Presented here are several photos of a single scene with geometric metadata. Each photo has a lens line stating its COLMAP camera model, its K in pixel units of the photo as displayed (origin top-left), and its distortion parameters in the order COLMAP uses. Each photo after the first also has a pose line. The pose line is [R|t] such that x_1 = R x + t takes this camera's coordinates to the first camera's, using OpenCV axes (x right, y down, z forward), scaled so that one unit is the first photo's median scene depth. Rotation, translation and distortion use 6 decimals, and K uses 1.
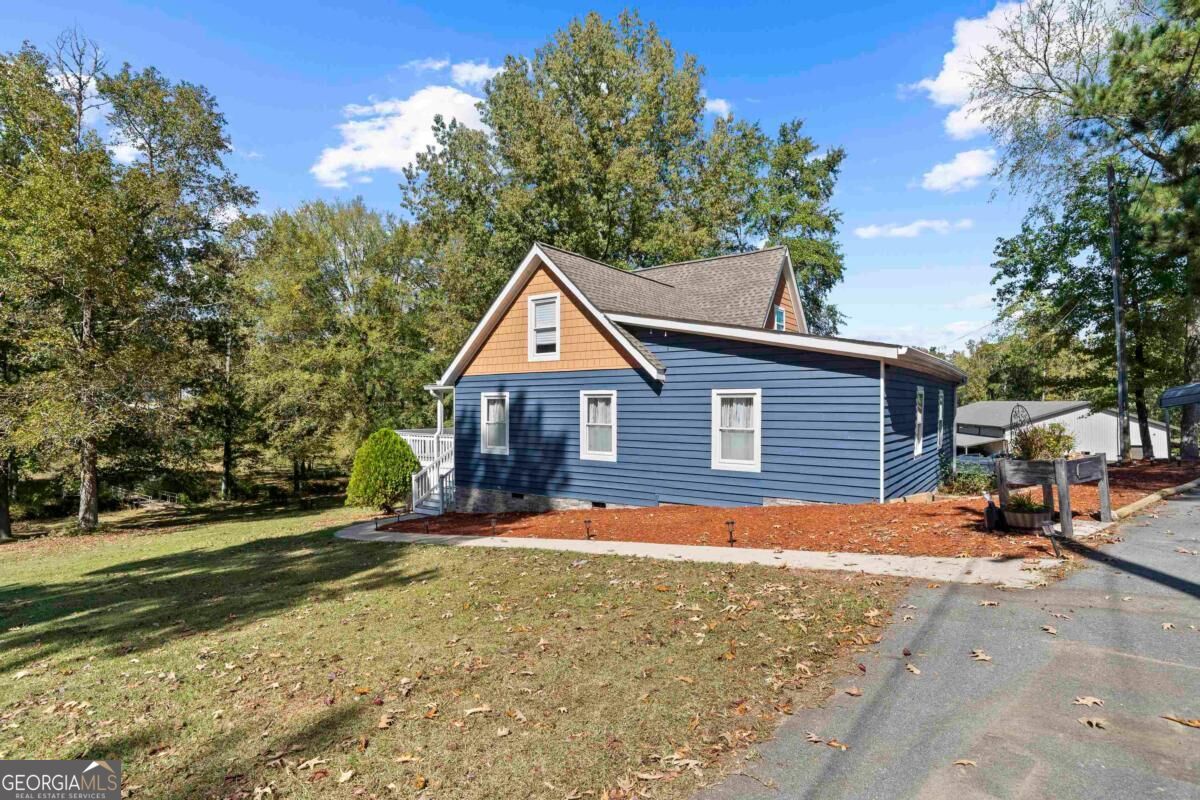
lens RADIAL K [[596.3, 0, 599.7], [0, 596.3, 401.7], [0, 0, 1]] dist [-0.002020, -0.000059]
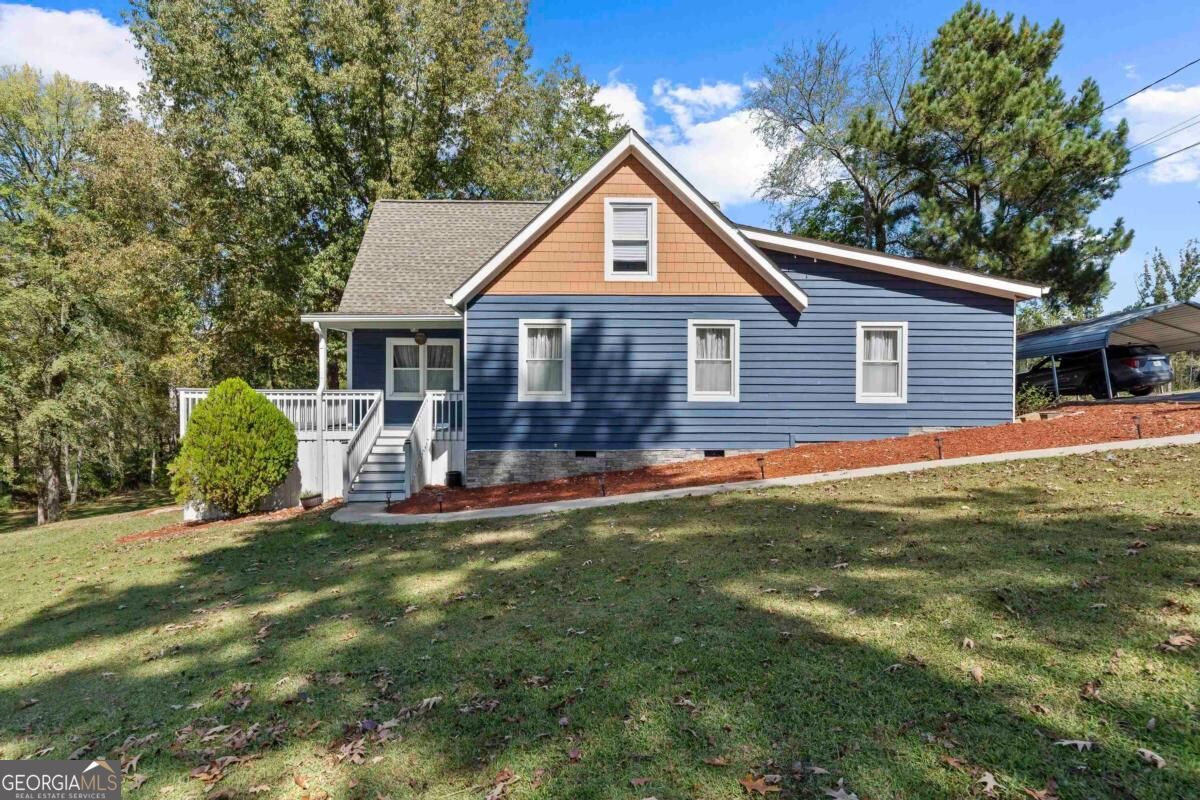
lens RADIAL K [[643.3, 0, 600.0], [0, 643.3, 401.7], [0, 0, 1]] dist [-0.003441, -0.000242]
pose [[0.802359, 0.000112, 0.596842, -0.632965], [-0.005156, 0.999964, 0.006744, 0.085965], [-0.596820, -0.008489, 0.802330, 0.328862]]
